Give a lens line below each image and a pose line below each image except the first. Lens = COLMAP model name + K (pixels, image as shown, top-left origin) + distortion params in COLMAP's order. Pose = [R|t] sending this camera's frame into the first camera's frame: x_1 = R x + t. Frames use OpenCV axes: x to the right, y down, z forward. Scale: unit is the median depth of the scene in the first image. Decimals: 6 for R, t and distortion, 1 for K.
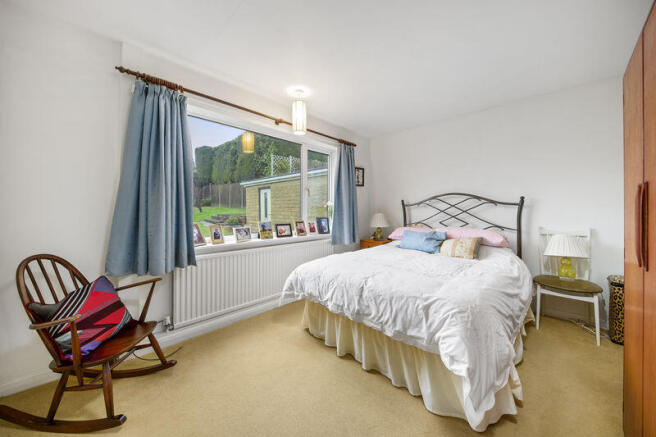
lens RADIAL K [[234.8, 0, 324.1], [0, 234.8, 208.8], [0, 0, 1]] dist [0.000691, 0.000011]
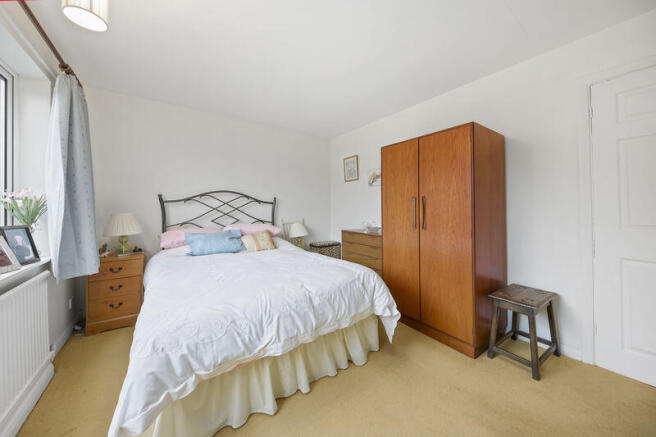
lens RADIAL K [[218.1, 0, 331.5], [0, 218.1, 213.3], [0, 0, 1]] dist [0.000936, 0.000043]
pose [[0.164072, -0.024094, 0.986154, -0.342876], [-0.002312, 0.999690, 0.024809, 0.006000], [-0.986446, -0.006350, 0.163965, 0.458460]]
